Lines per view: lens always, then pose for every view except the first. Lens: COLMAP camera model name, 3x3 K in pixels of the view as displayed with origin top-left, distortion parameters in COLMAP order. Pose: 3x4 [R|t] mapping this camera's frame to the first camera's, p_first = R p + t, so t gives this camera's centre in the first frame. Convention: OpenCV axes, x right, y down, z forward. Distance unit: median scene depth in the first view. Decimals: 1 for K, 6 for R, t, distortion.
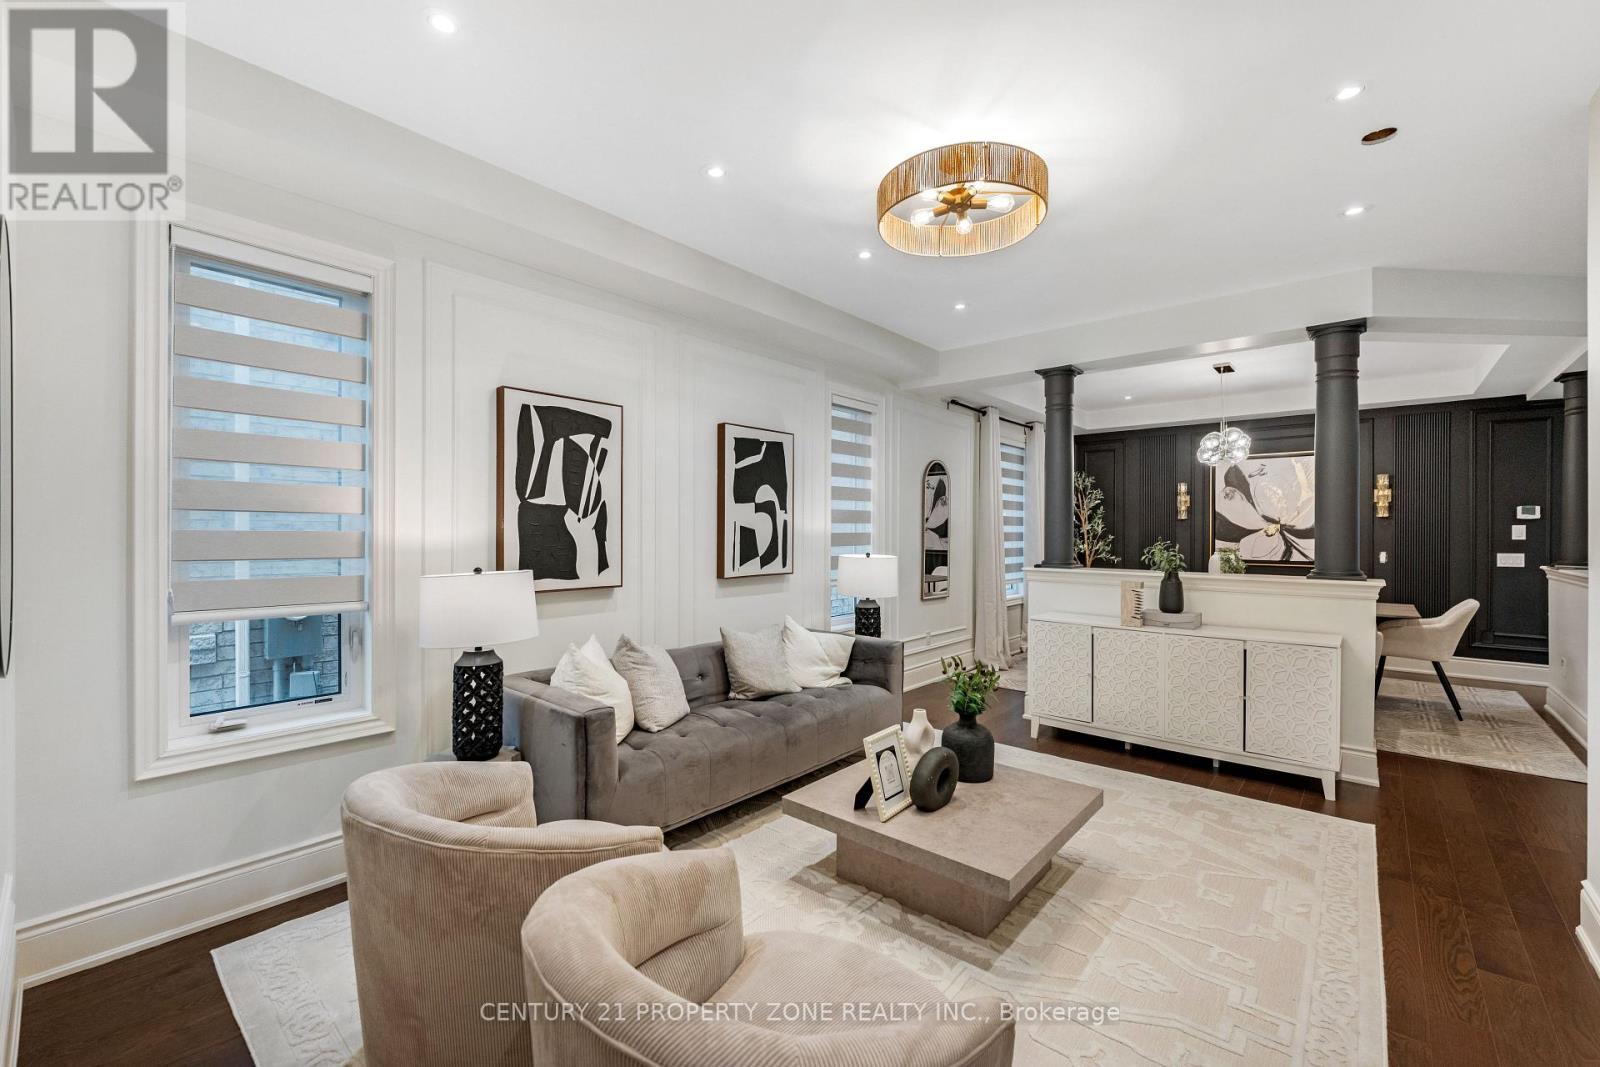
lens RADIAL K [[679.5, 0, 809.8], [0, 679.5, 536.8], [0, 0, 1]] dist [0.002962, 0.000408]
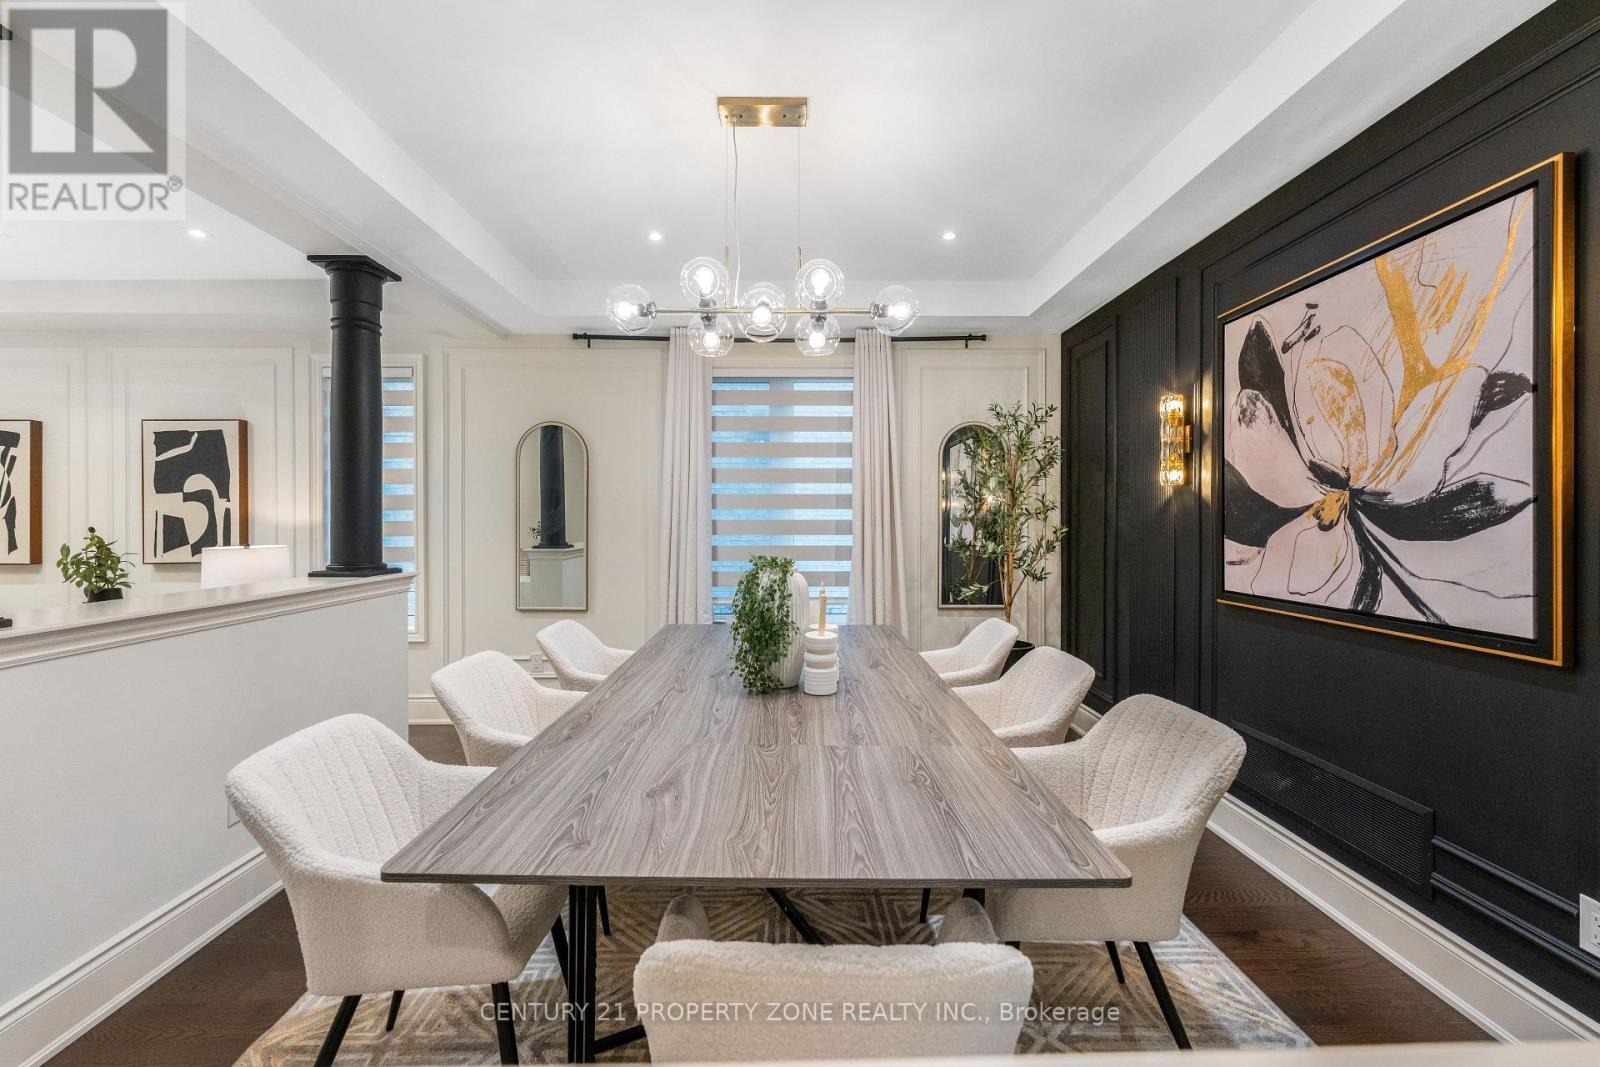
lens RADIAL K [[632.7, 0, 800.0], [0, 632.7, 533.5], [0, 0, 1]] dist [0.000360, 0.000069]
pose [[0.655820, 0.011328, -0.754833, 1.296353], [-0.003651, 0.999923, 0.011834, -0.002399], [0.754909, -0.005005, 0.655811, 1.104011]]
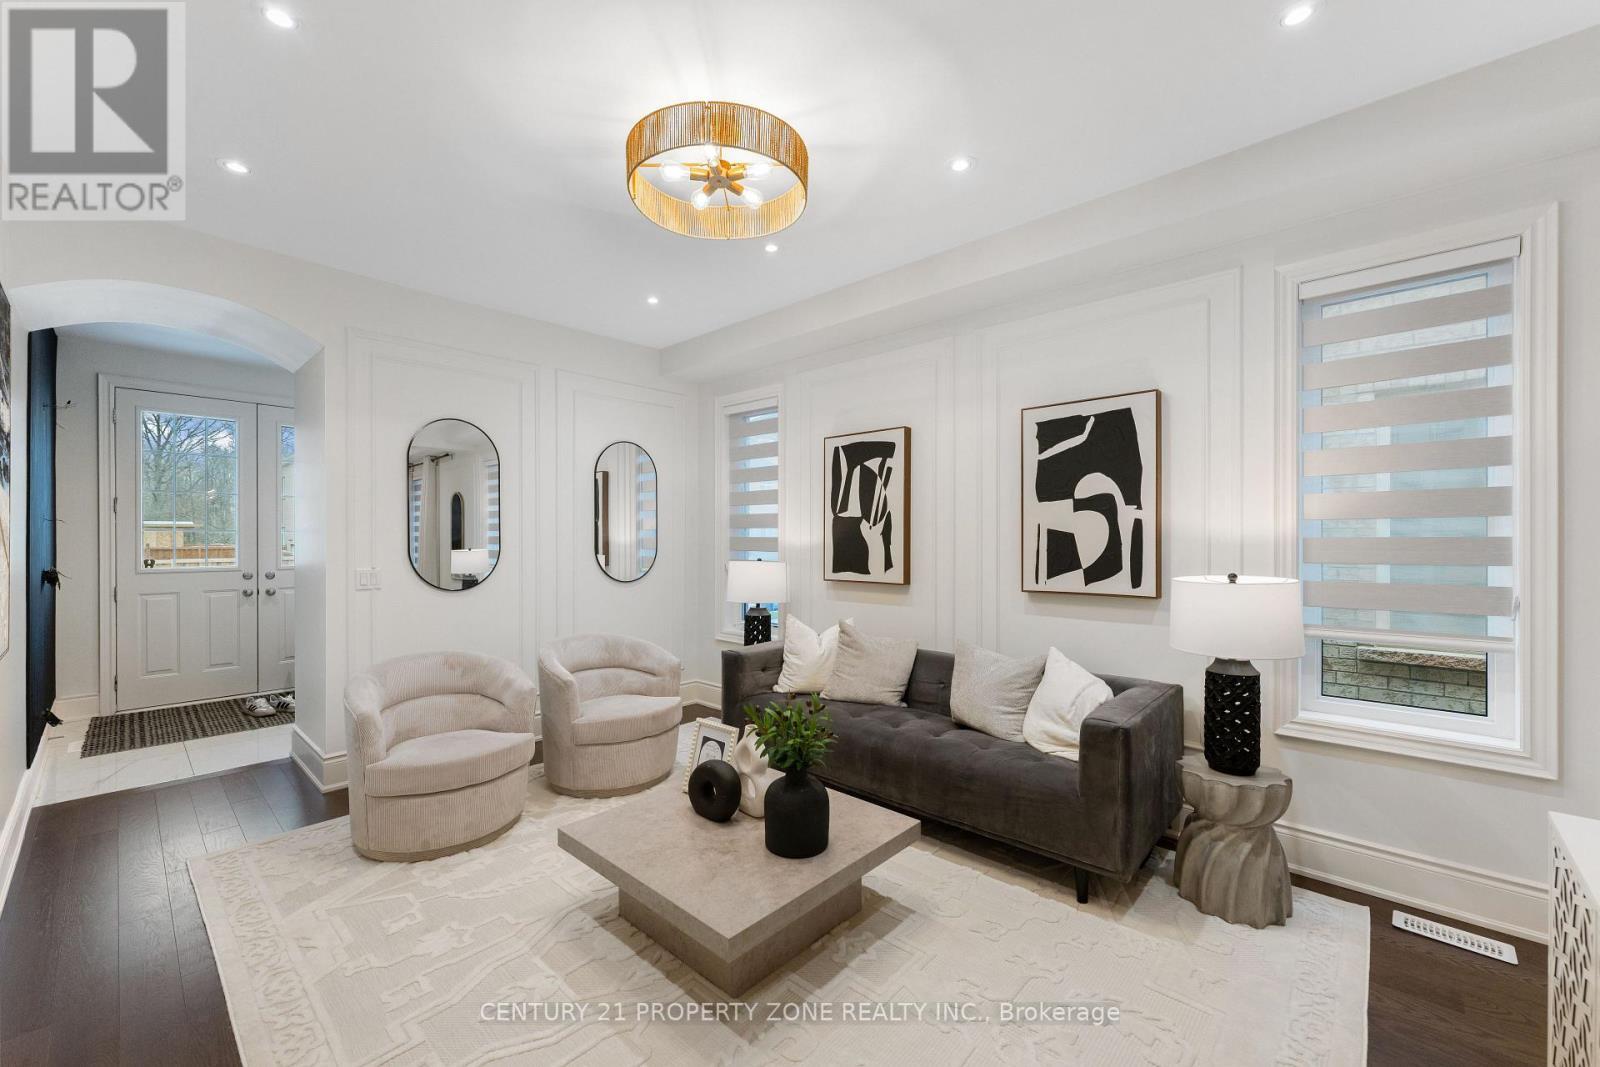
lens RADIAL K [[632.7, 0, 800.0], [0, 632.7, 533.5], [0, 0, 1]] dist [0.000360, 0.000069]
pose [[-0.047233, -0.000440, -0.998884, 0.670580], [0.001144, 0.999999, -0.000495, -0.010806], [0.998883, -0.001166, -0.047232, 0.740806]]
